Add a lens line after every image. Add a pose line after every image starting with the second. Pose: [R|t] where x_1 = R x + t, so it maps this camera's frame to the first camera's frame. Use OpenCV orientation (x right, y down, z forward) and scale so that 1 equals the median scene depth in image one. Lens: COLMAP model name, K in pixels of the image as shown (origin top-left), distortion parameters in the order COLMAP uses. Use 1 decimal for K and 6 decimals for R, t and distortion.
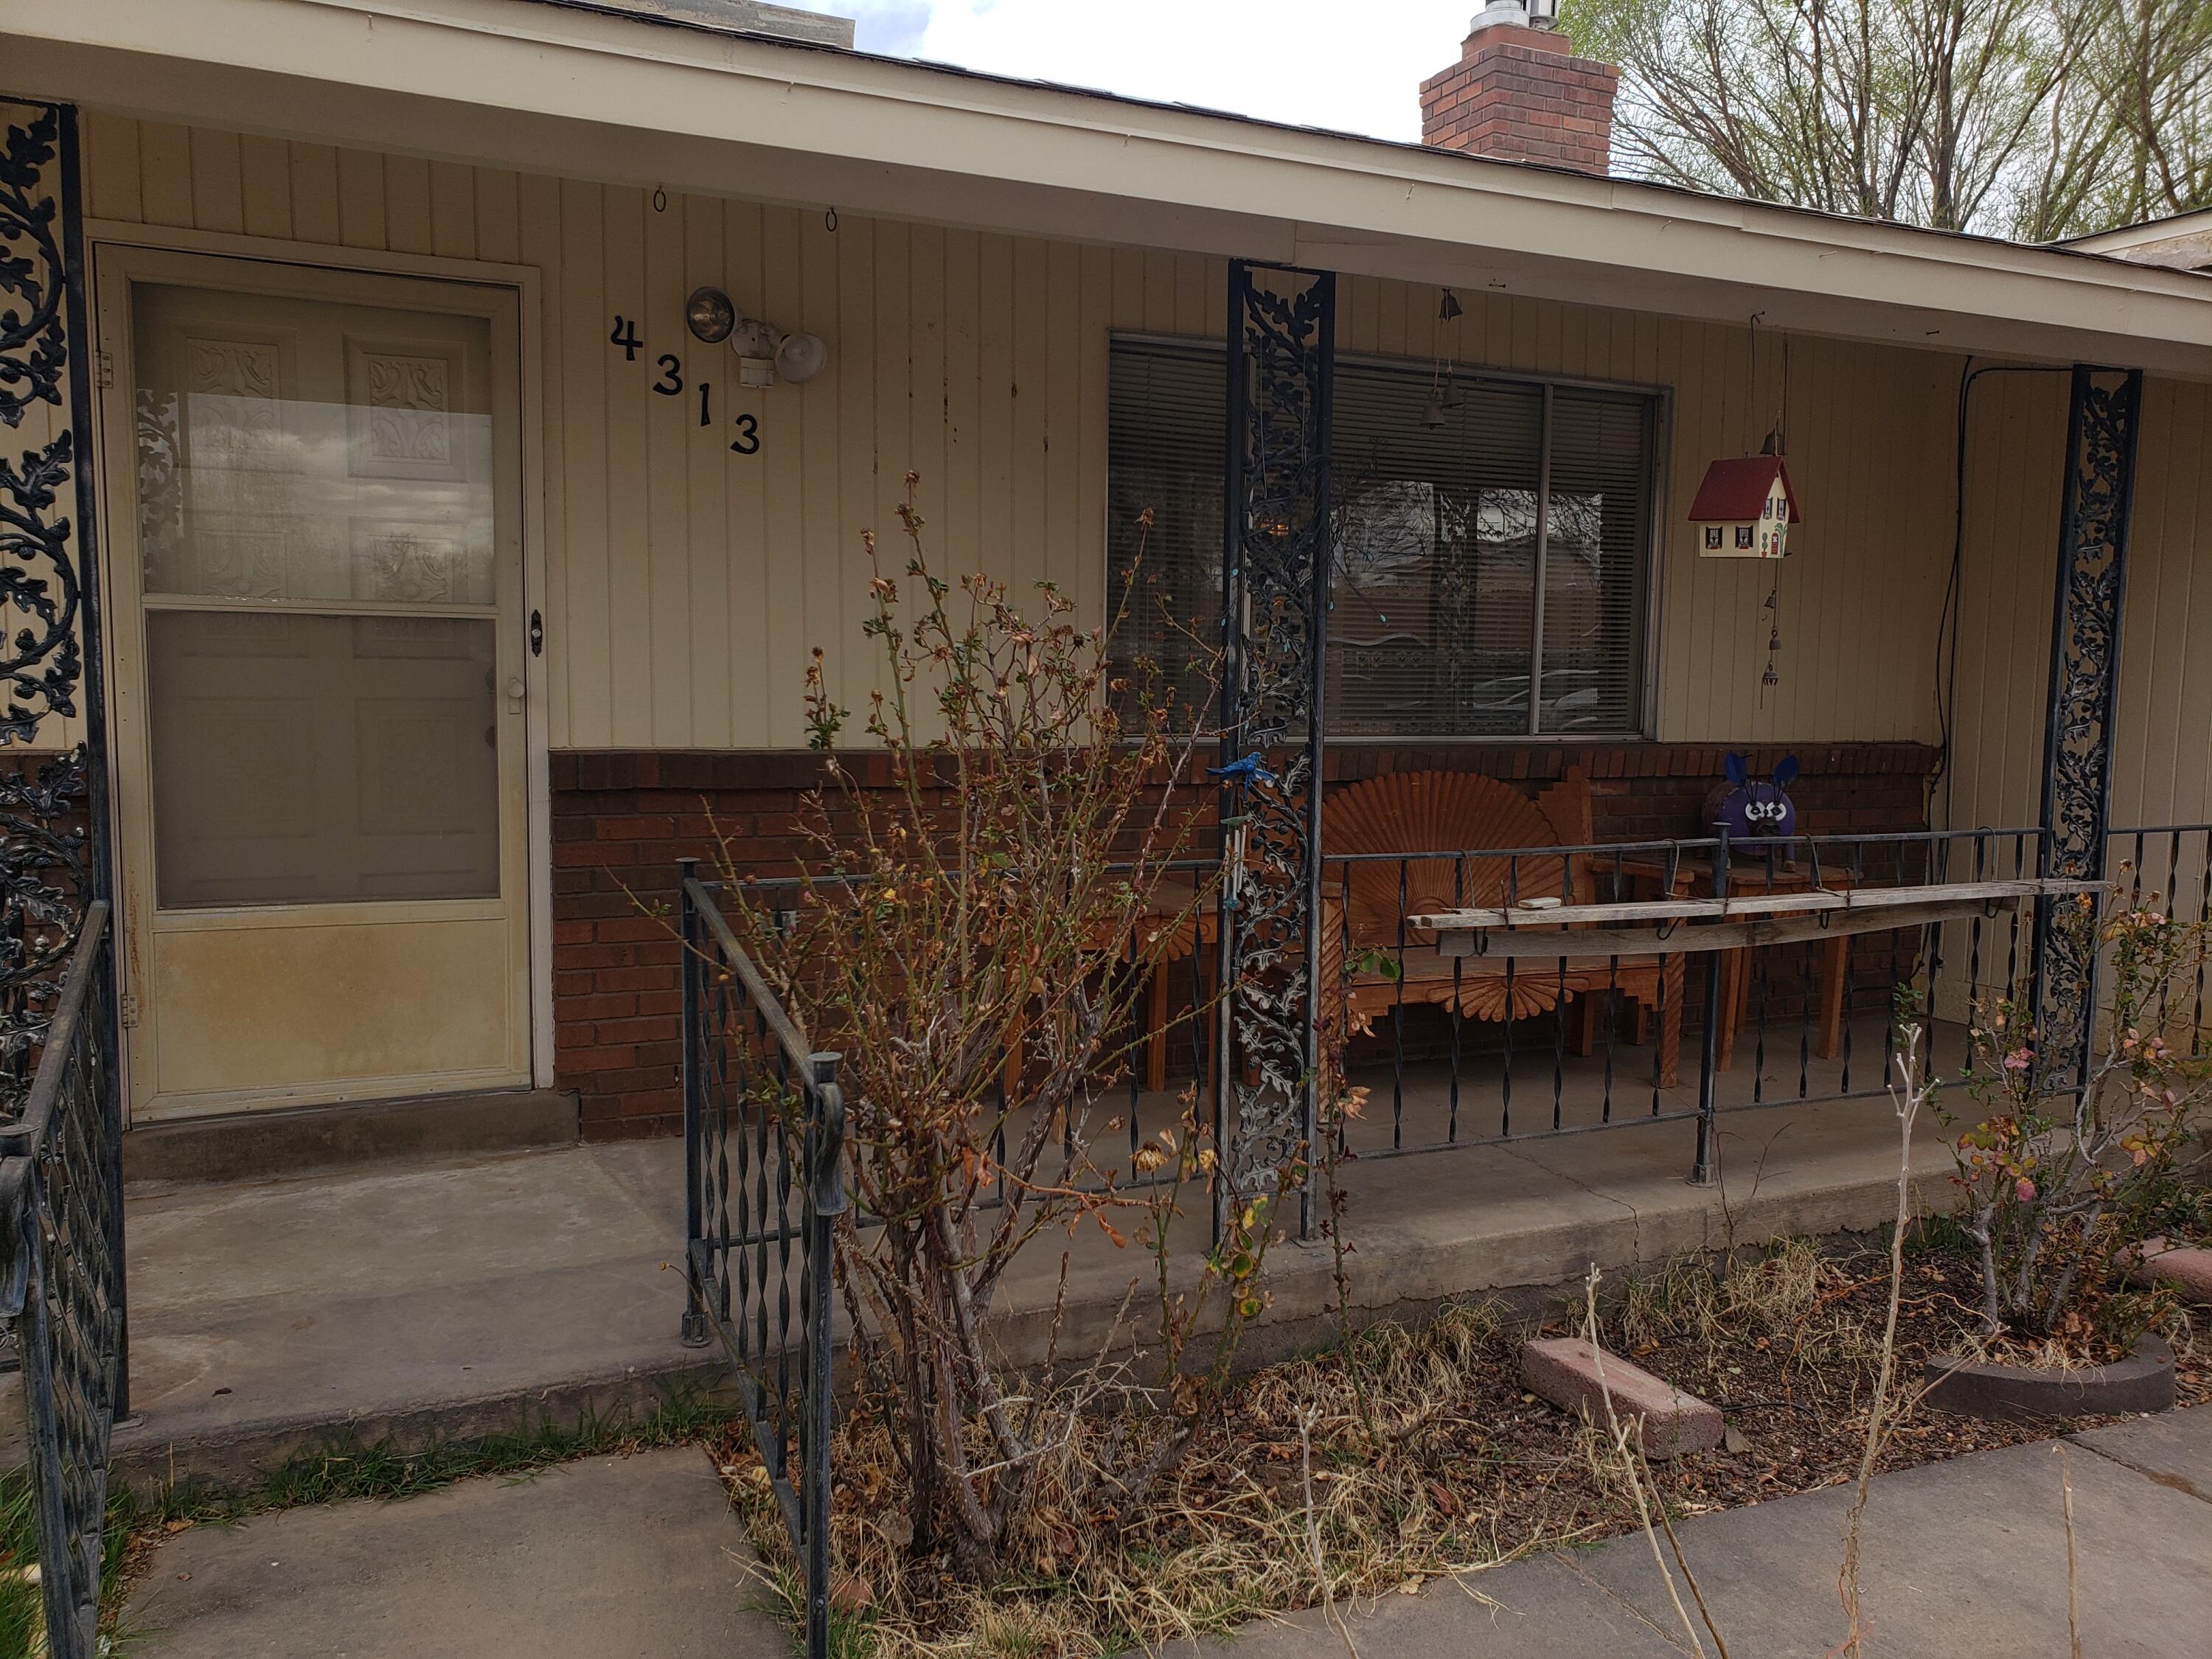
lens RADIAL K [[1721.5, 0, 1096.9], [0, 1721.5, 834.9], [0, 0, 1]] dist [0.031698, -0.028055]
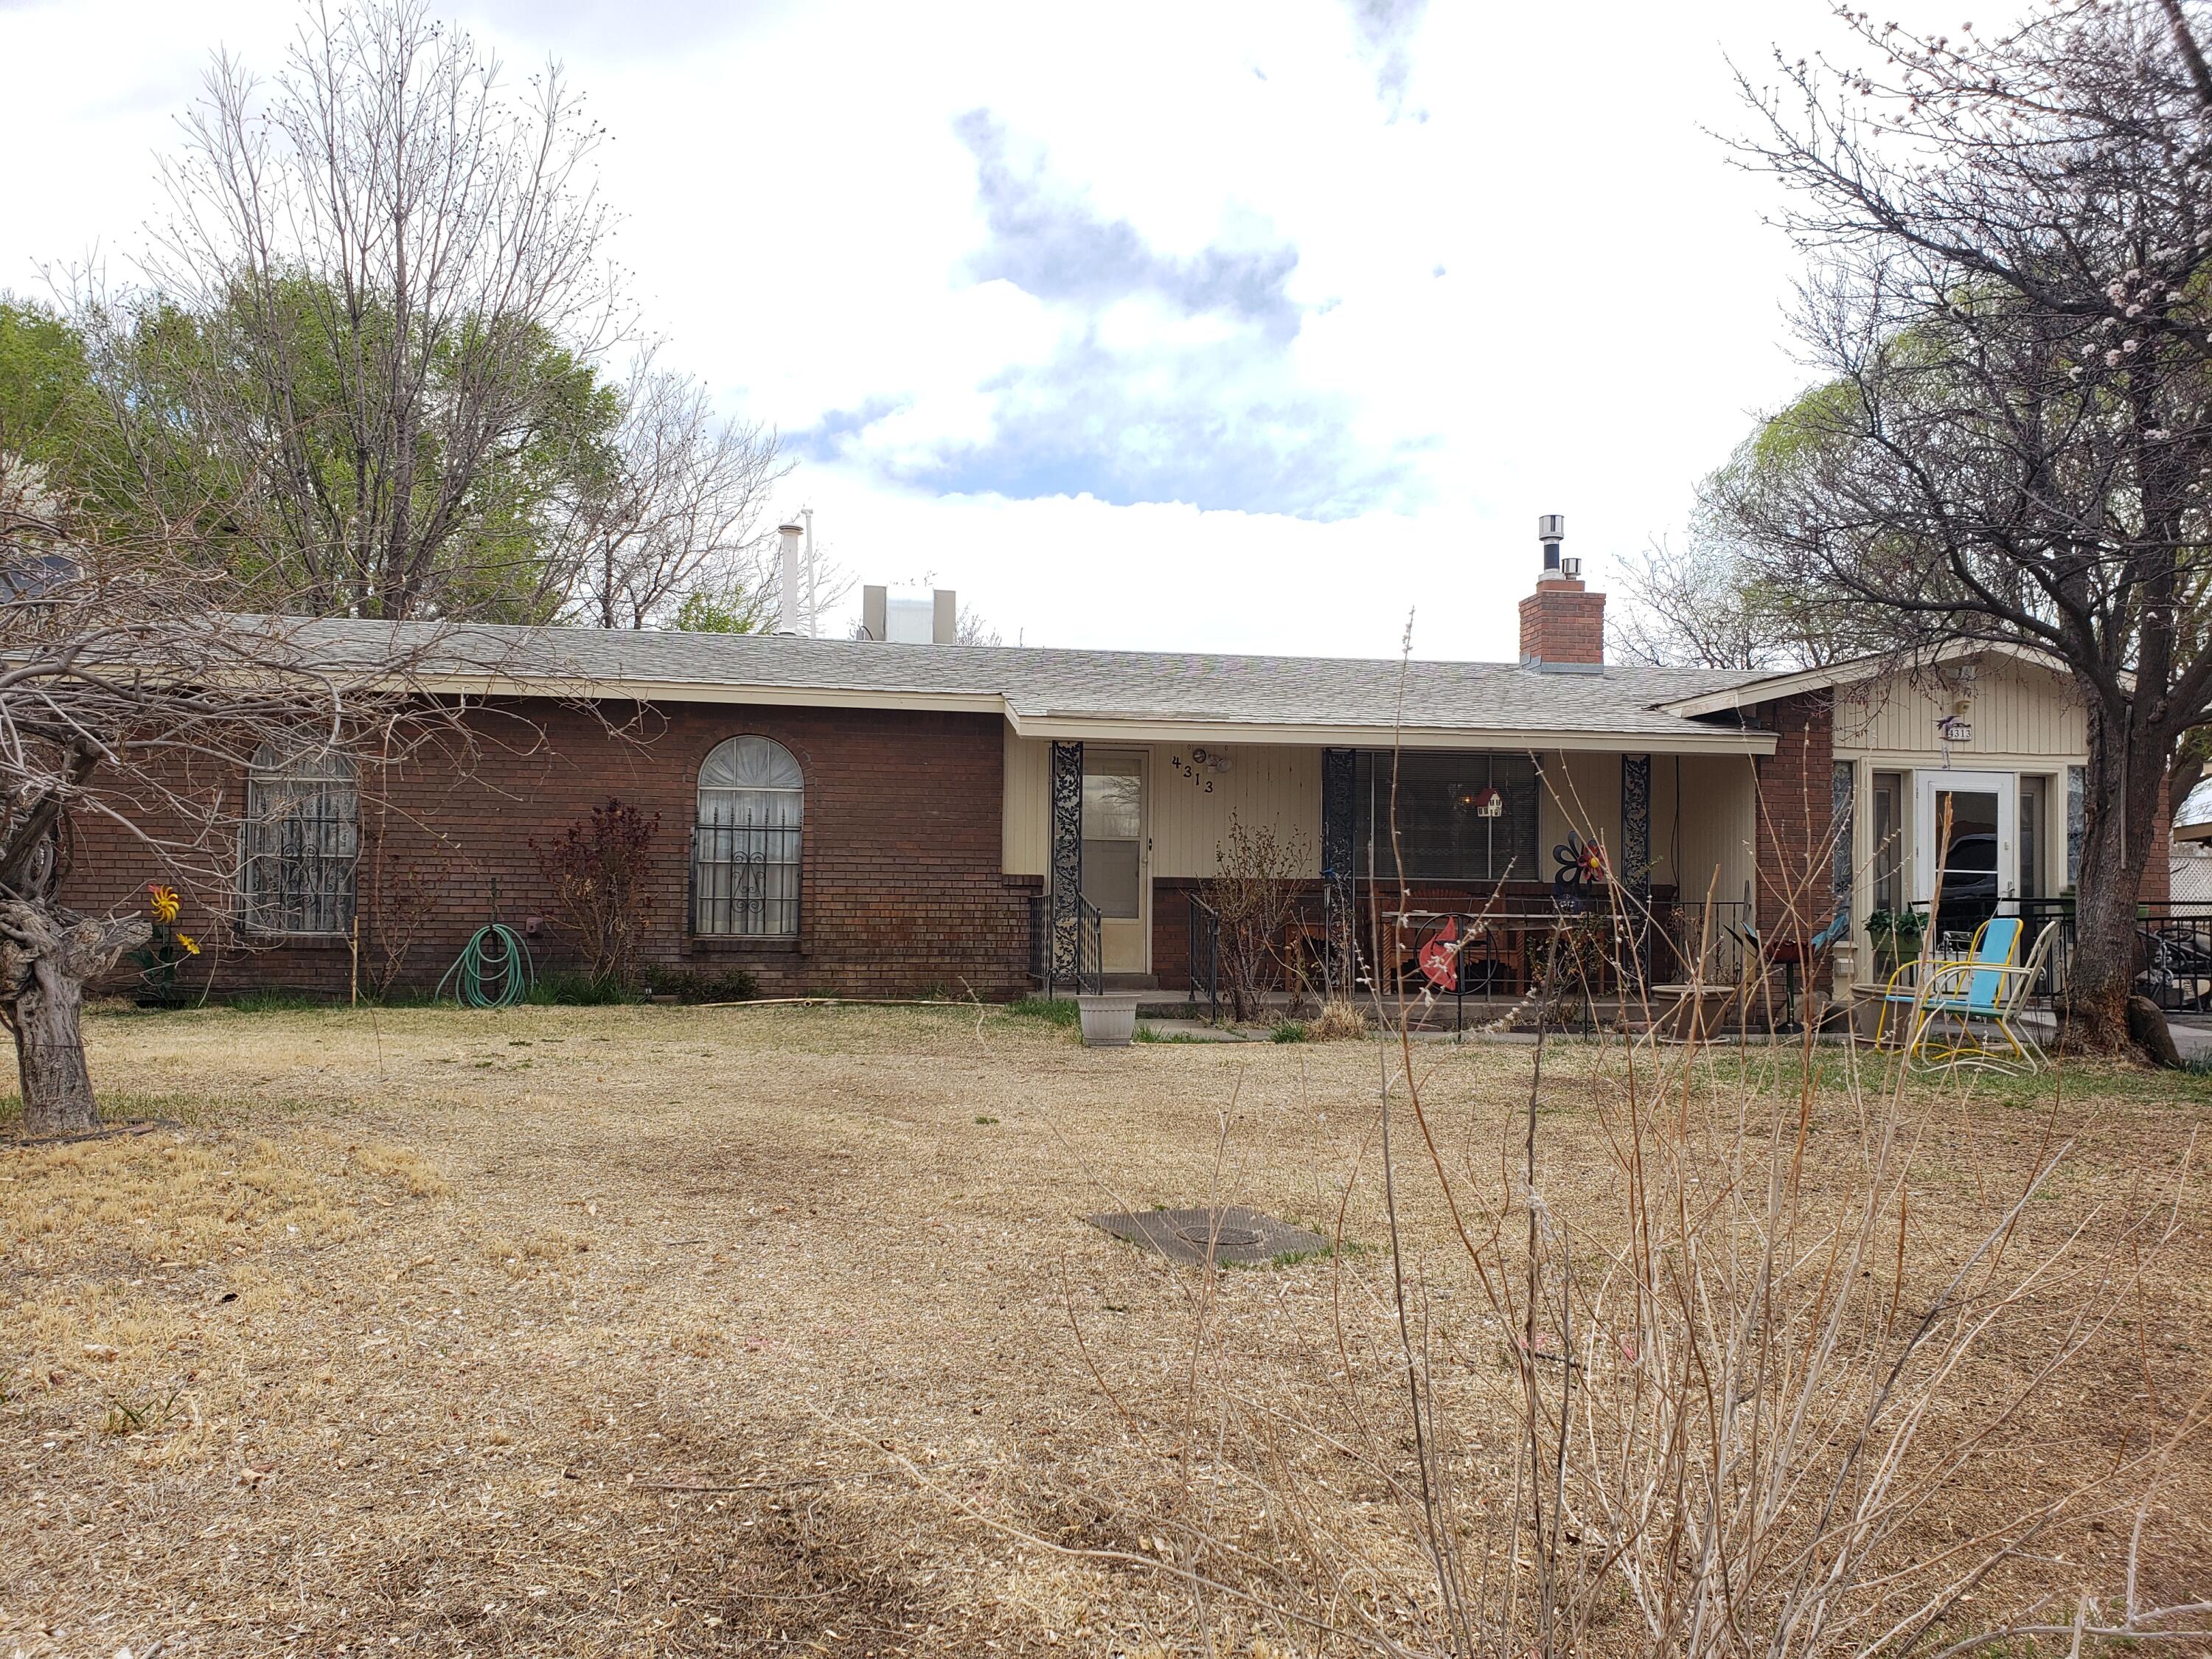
lens RADIAL K [[1721.5, 0, 1117.1], [0, 1721.5, 874.8], [0, 0, 1]] dist [0.031698, -0.028055]
pose [[0.963632, -0.012597, -0.266935, 0.553052], [-0.020567, 0.992429, -0.121084, 0.378415], [0.266439, 0.122170, 0.956078, -2.419854]]
